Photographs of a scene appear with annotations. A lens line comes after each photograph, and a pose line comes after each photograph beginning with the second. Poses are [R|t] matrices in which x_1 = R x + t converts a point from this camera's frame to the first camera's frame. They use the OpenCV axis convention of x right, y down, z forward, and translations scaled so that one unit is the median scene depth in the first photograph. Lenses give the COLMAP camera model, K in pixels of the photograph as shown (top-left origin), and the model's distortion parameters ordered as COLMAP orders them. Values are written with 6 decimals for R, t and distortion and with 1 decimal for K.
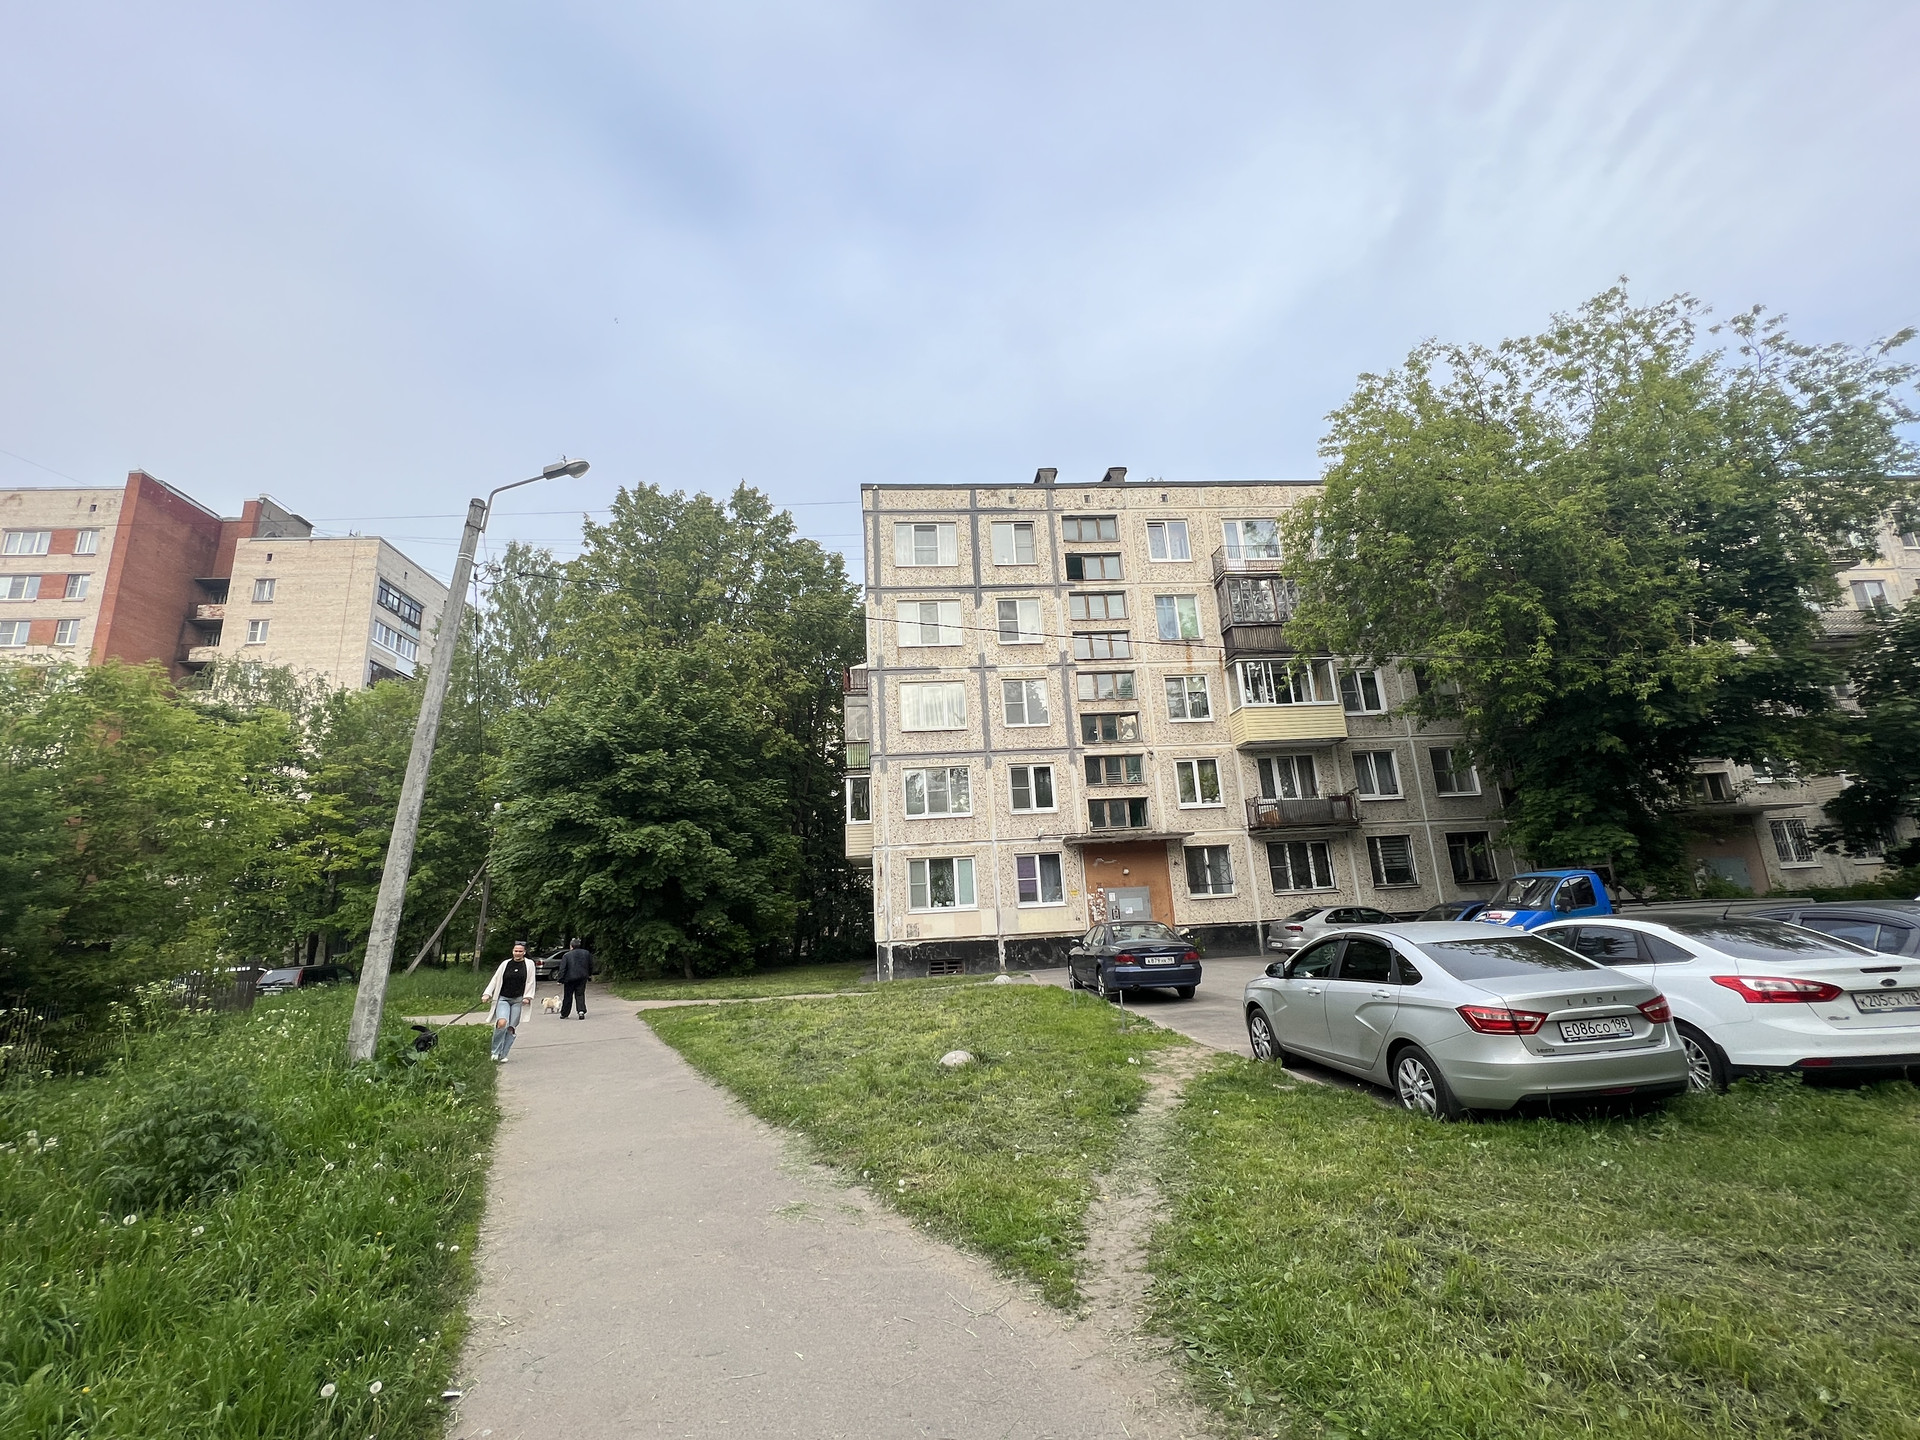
lens RADIAL K [[798.1, 0, 961.2], [0, 798.1, 718.7], [0, 0, 1]] dist [0.002904, 0.000163]
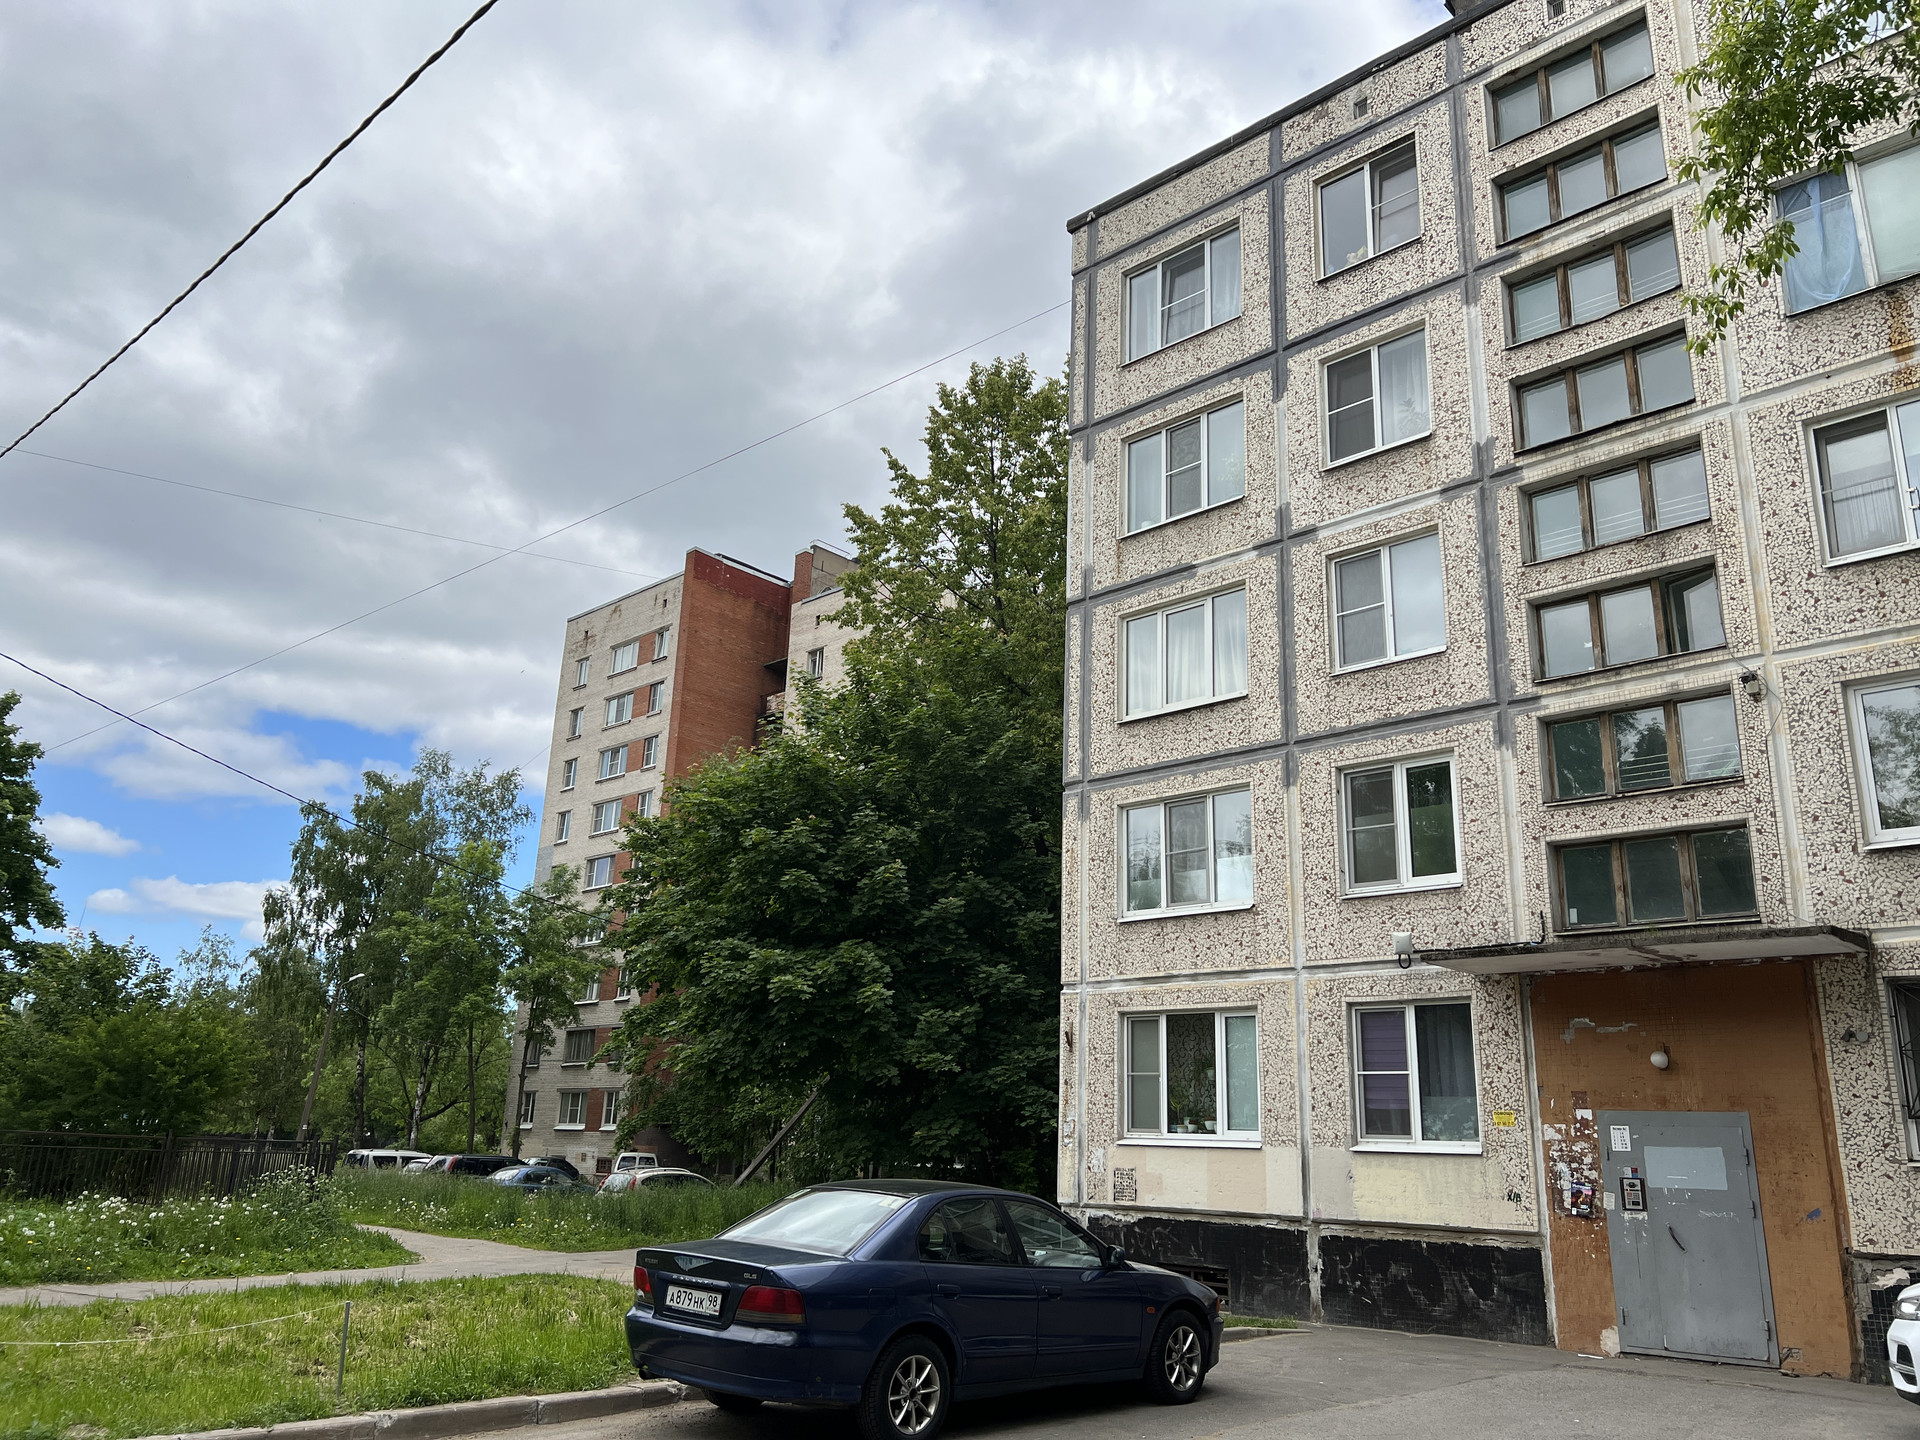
lens RADIAL K [[1438.0, 0, 961.4], [0, 1438.0, 714.0], [0, 0, 1]] dist [0.025341, -0.013150]
pose [[0.664314, -0.148037, -0.732647, 0.448125], [0.109517, 0.988890, -0.100511, 0.080305], [0.739387, -0.013467, 0.673146, 0.397040]]
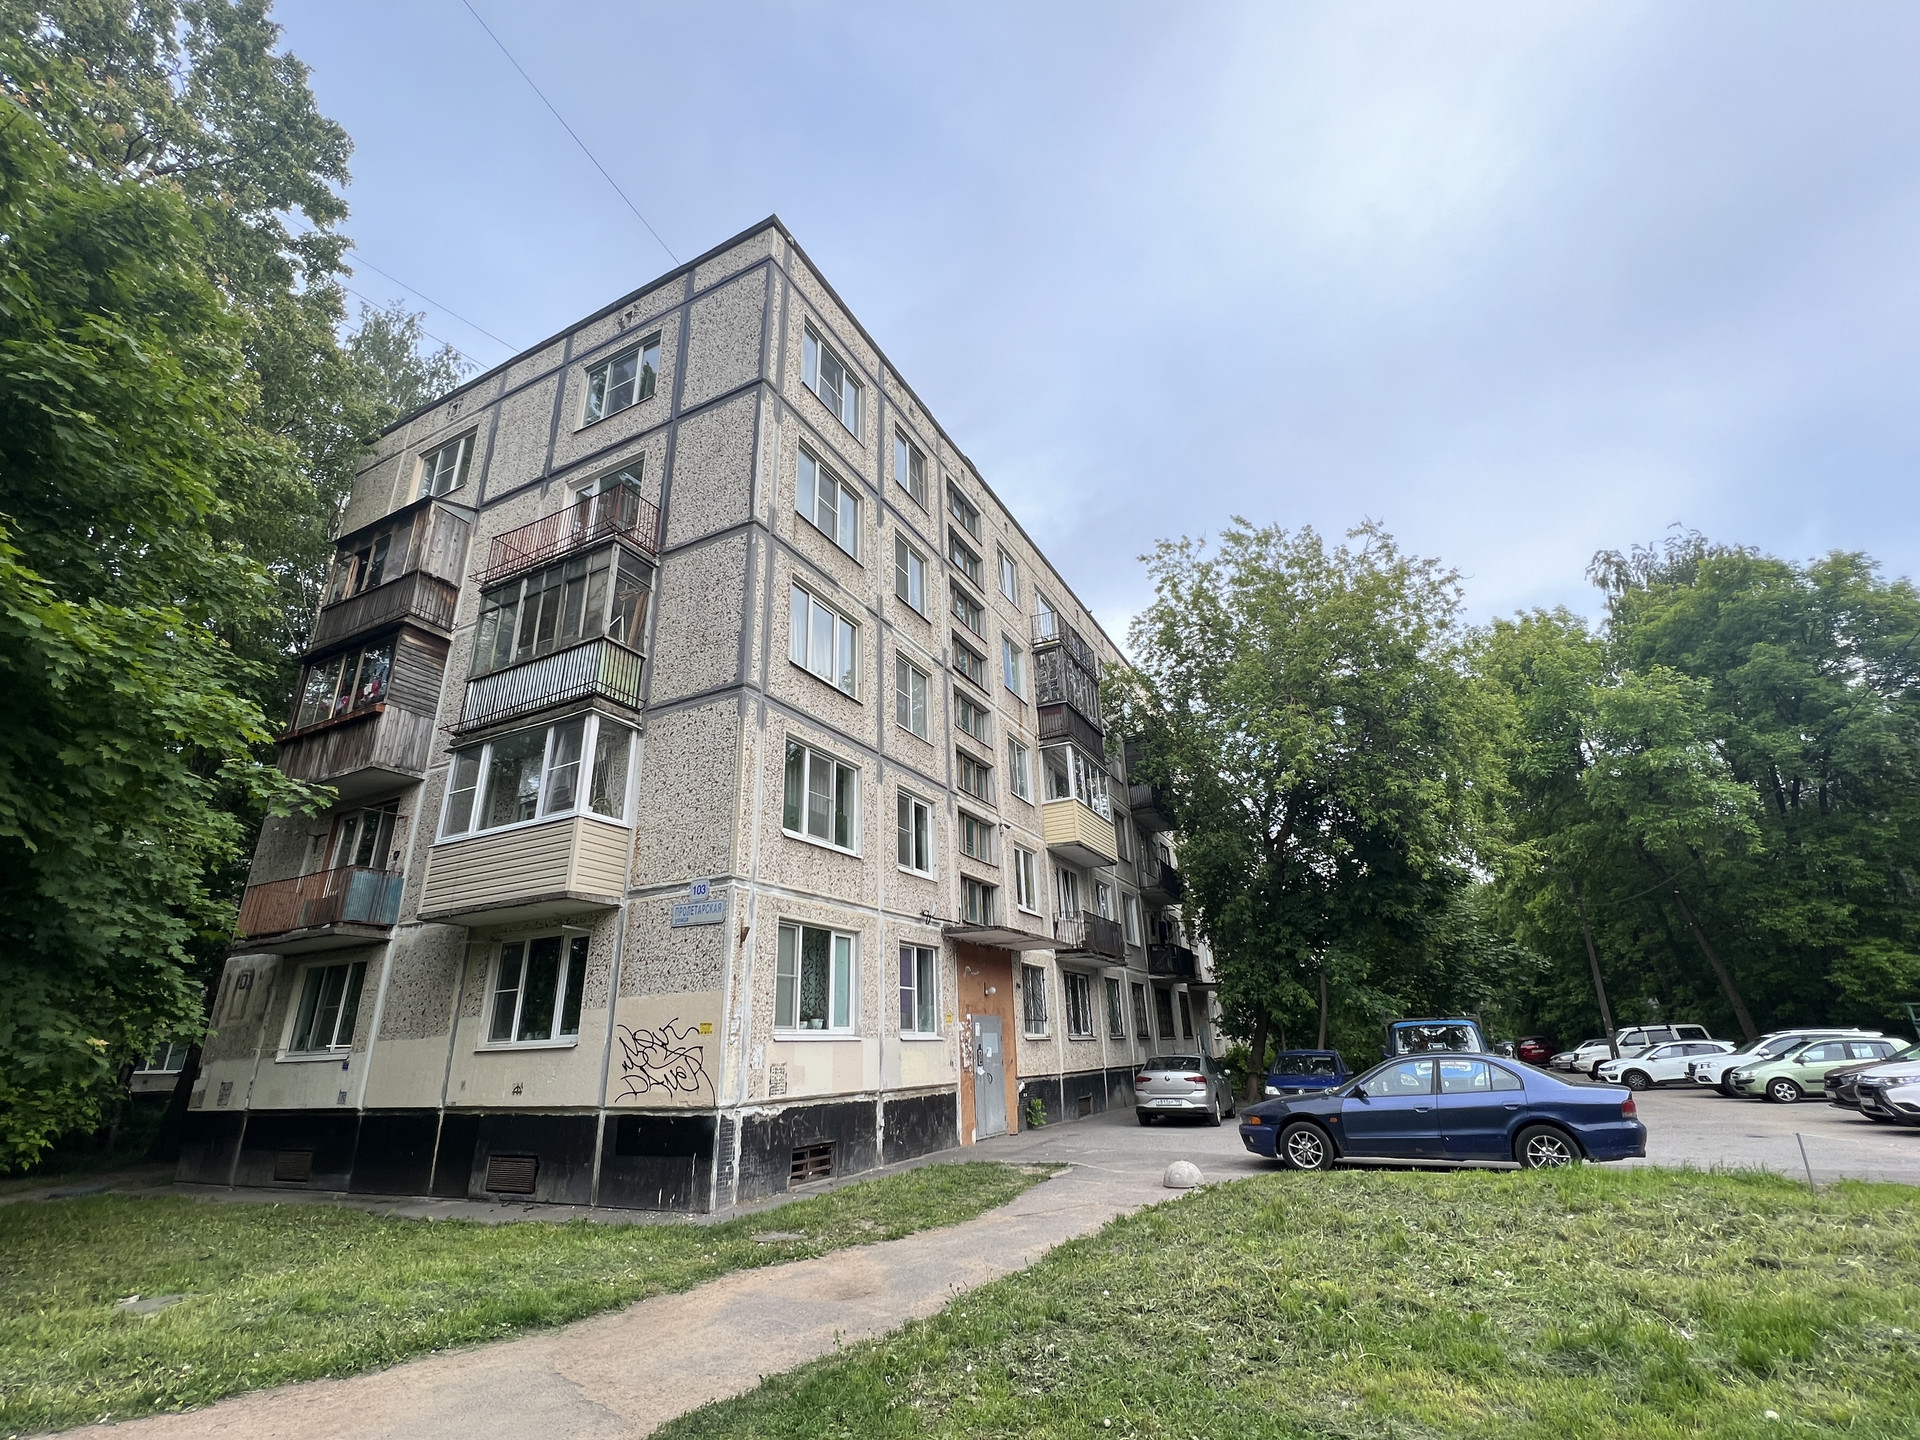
lens RADIAL K [[852.2, 0, 949.0], [0, 852.2, 730.6], [0, 0, 1]] dist [0.002604, 0.000039]
pose [[0.534790, 0.331135, 0.777399, -0.418404], [-0.200638, 0.943466, -0.263848, 0.175447], [-0.820819, -0.014872, 0.570995, 0.608255]]
